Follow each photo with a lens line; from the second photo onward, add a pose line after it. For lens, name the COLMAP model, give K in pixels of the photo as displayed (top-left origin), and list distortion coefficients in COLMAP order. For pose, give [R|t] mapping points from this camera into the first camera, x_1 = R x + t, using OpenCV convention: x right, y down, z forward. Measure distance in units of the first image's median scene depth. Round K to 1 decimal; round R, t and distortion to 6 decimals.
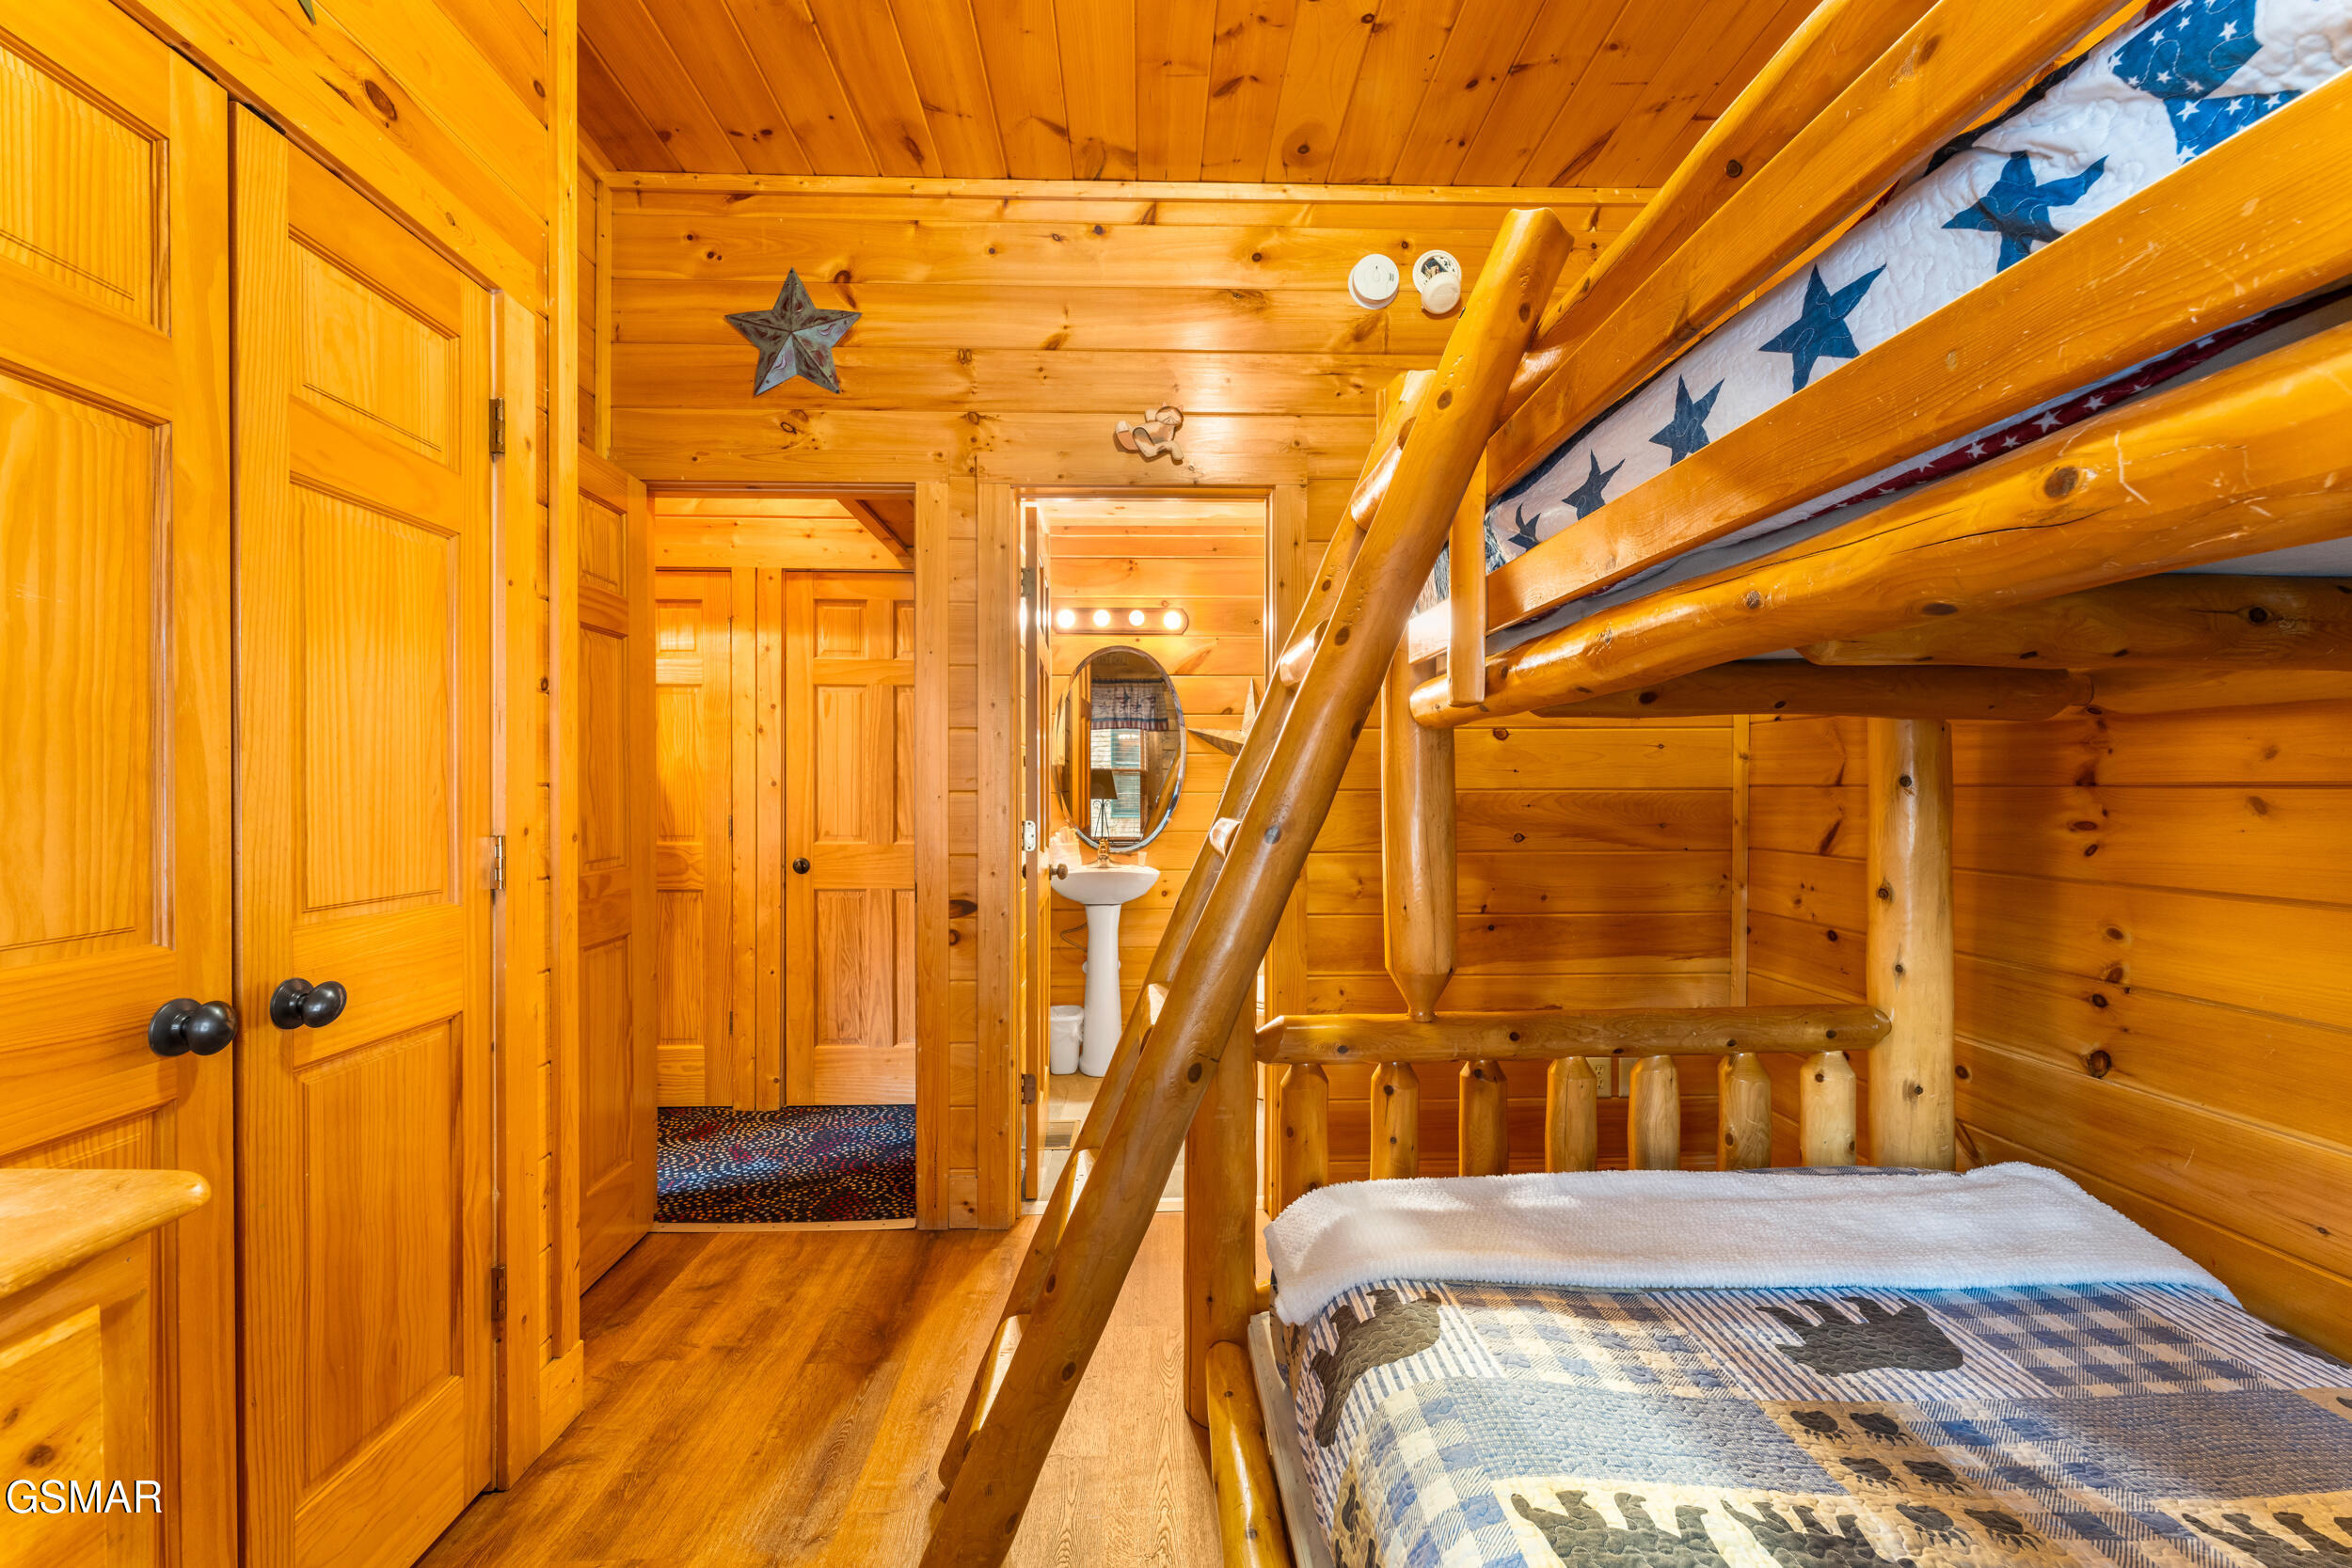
lens RADIAL K [[956.4, 0, 1173.4], [0, 956.4, 788.0], [0, 0, 1]] dist [0.000099, 0.000456]
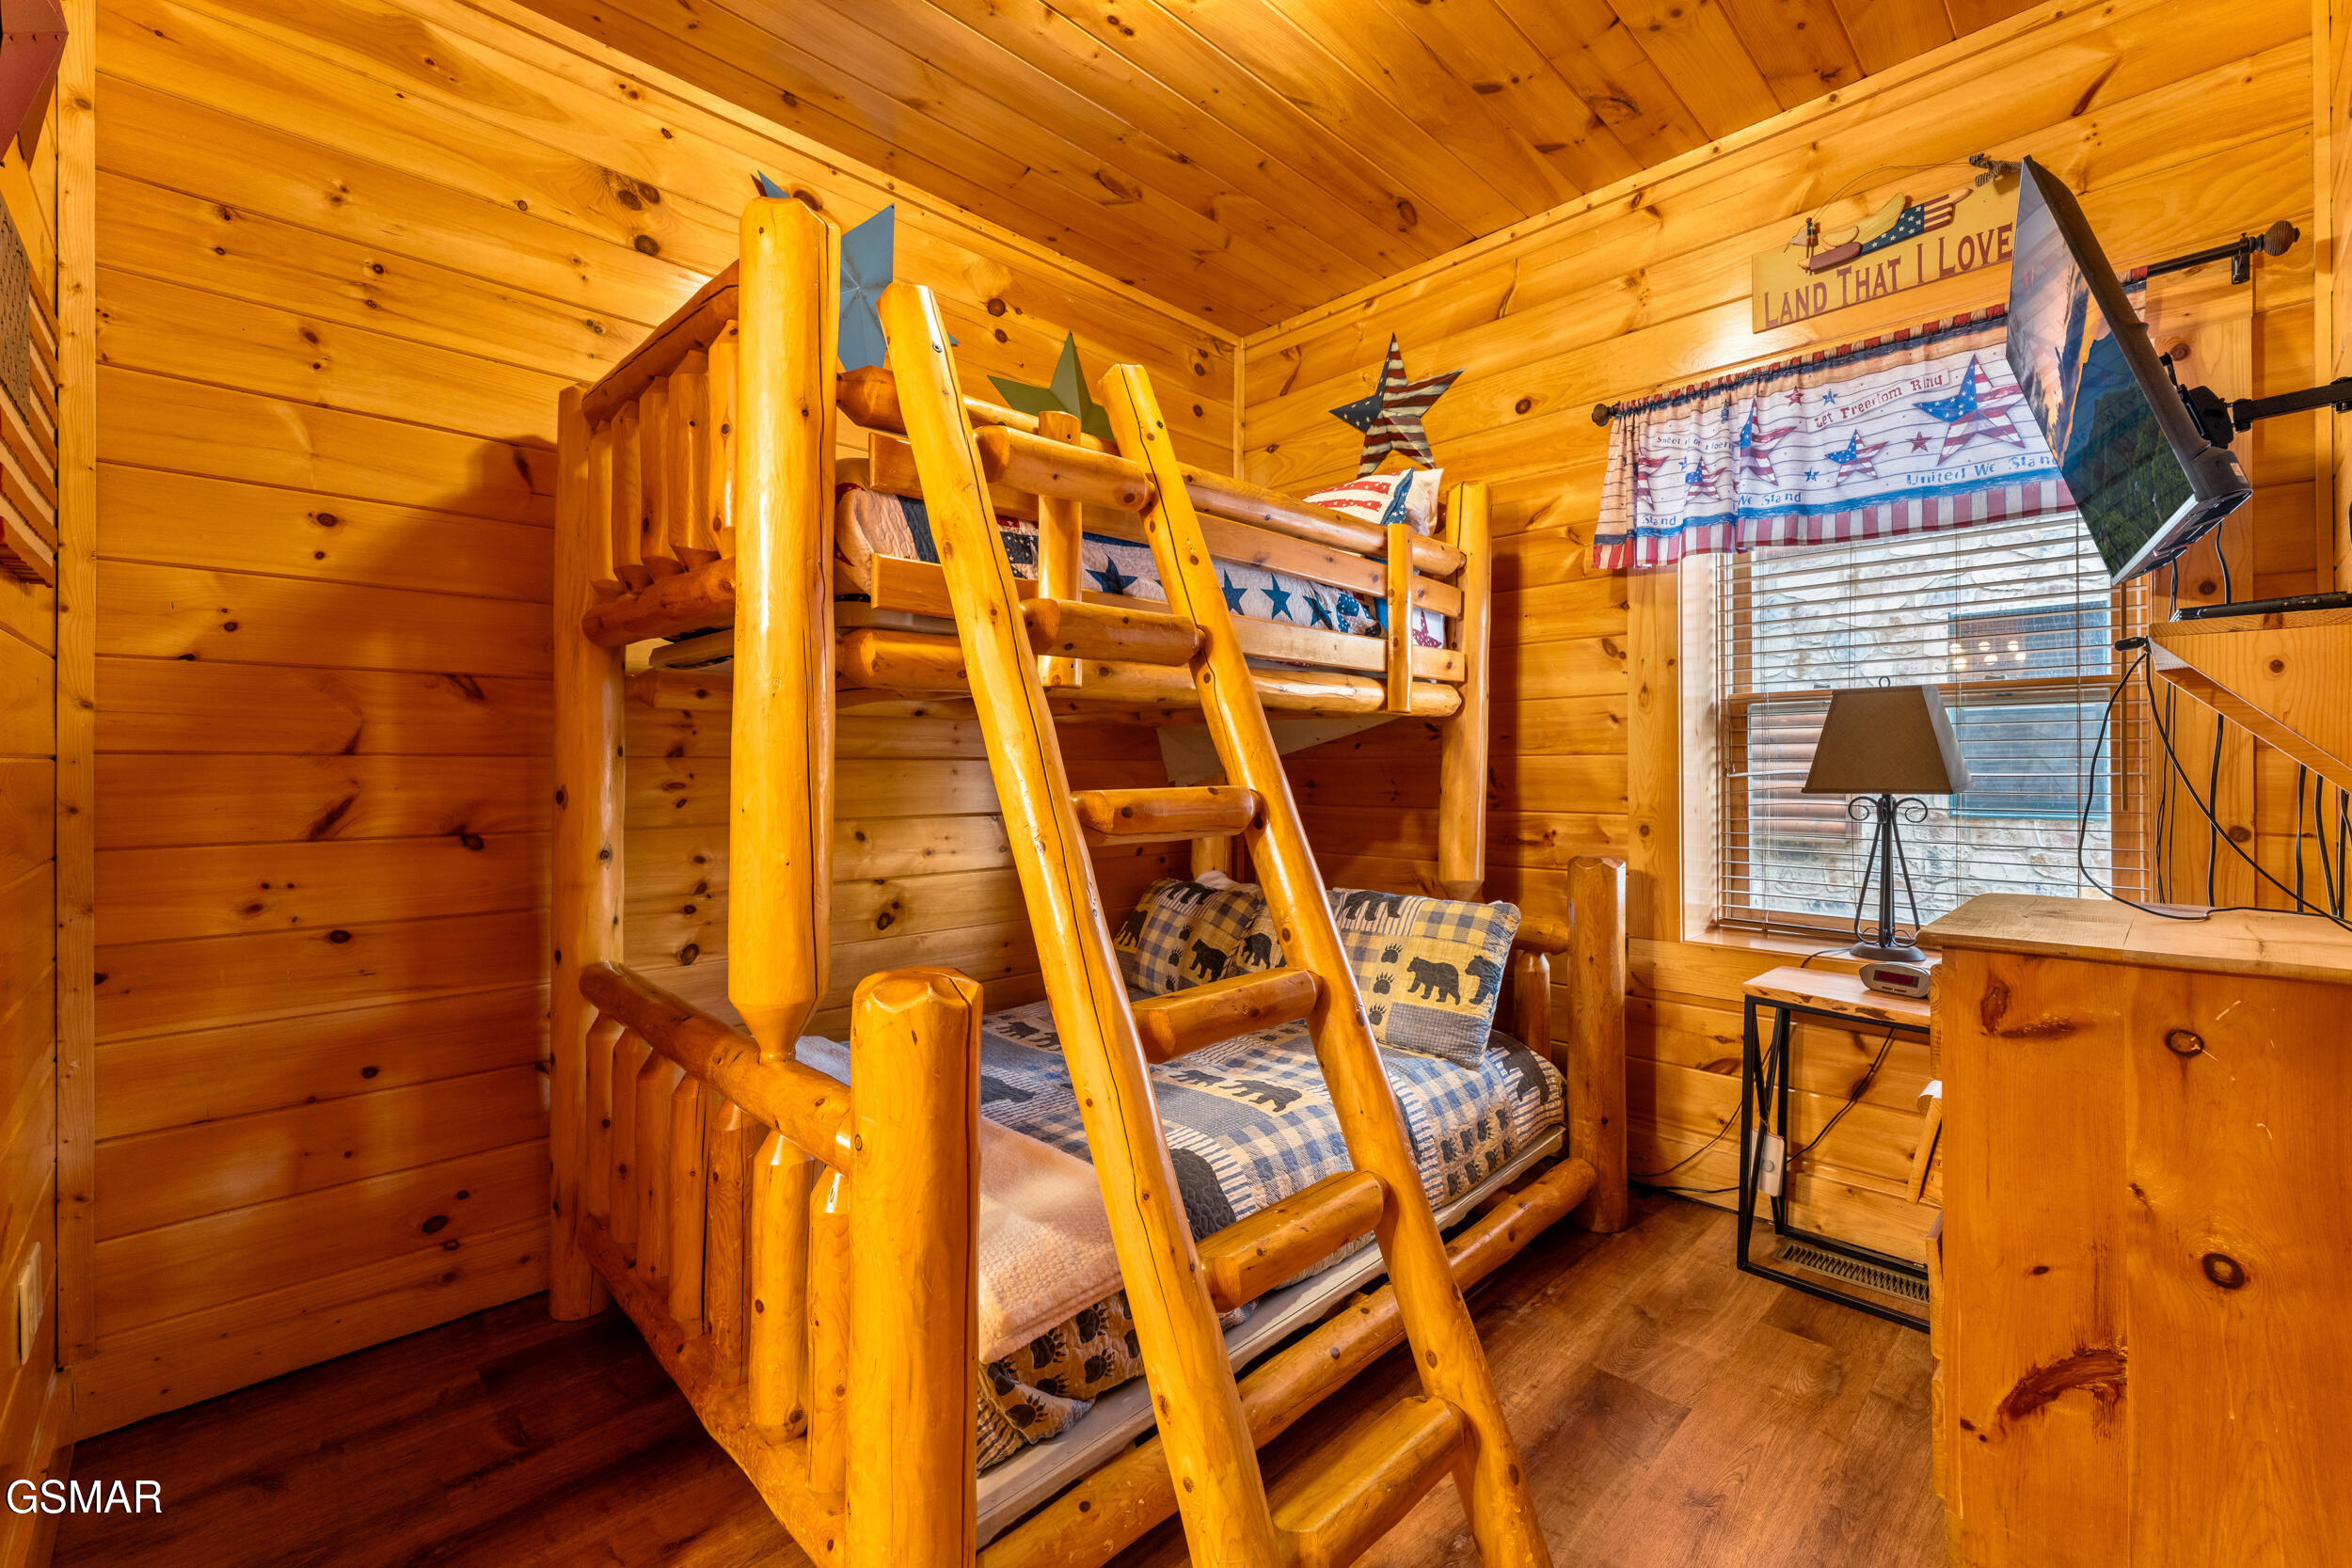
lens RADIAL K [[956.4, 0, 1180.9], [0, 956.4, 768.8], [0, 0, 1]] dist [0.000099, 0.000456]
pose [[-0.672539, -0.005381, 0.740042, -0.564915], [-0.002663, 0.999985, 0.004851, 0.006505], [-0.740057, 0.001291, -0.672543, 1.421252]]
